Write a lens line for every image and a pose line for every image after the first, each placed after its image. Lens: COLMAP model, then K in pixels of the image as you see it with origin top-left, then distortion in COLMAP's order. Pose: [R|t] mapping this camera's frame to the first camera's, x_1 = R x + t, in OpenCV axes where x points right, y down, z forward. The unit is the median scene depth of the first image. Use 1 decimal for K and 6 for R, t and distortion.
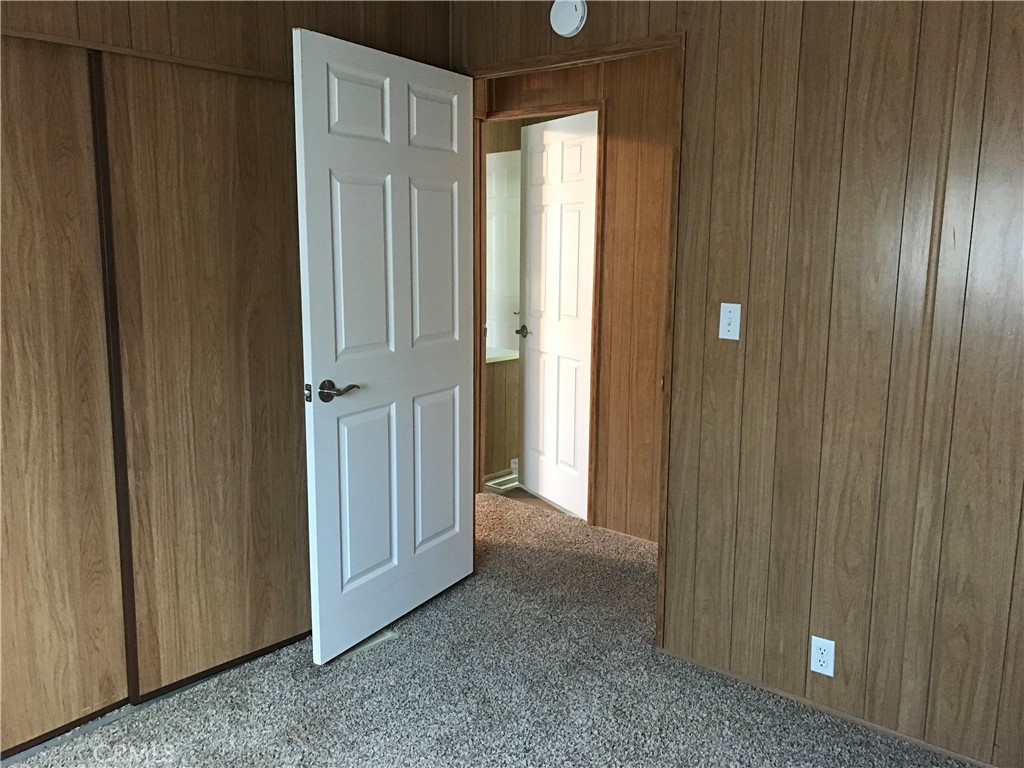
lens RADIAL K [[845.5, 0, 508.3], [0, 845.5, 382.2], [0, 0, 1]] dist [0.050486, -0.057695]
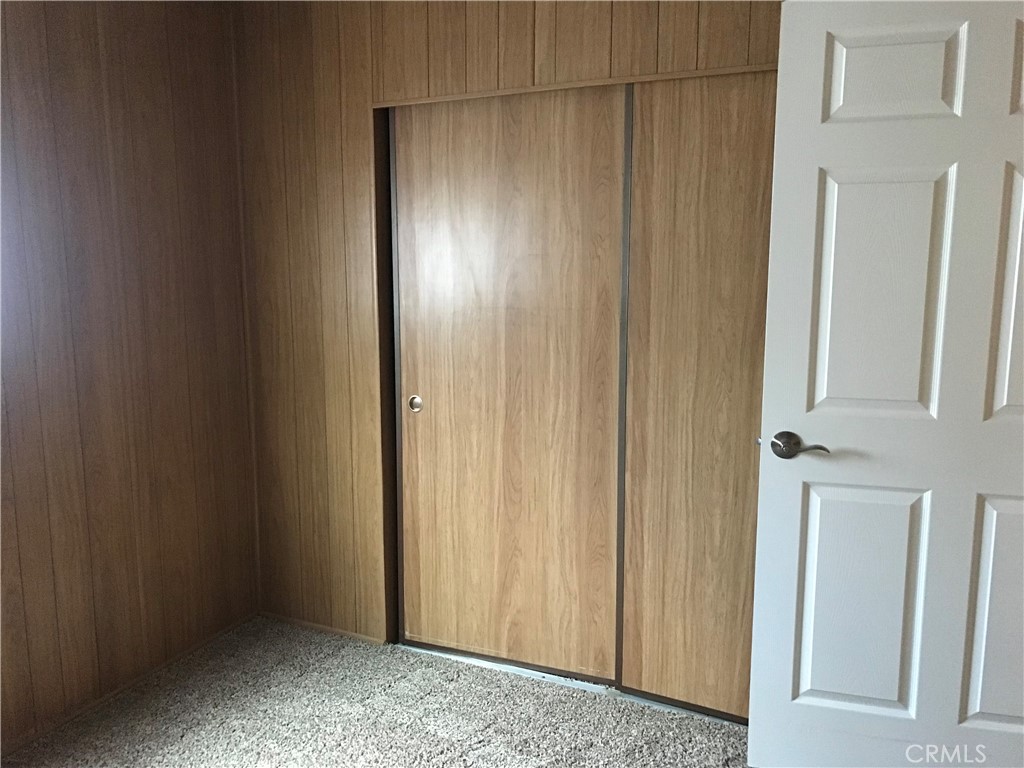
lens RADIAL K [[845.5, 0, 508.5], [0, 845.5, 381.8], [0, 0, 1]] dist [0.050486, -0.057695]
pose [[0.252371, 0.143726, -0.956897, 0.513391], [-0.163819, 0.980978, 0.104138, -0.094375], [0.953663, 0.130476, 0.271115, 0.552489]]
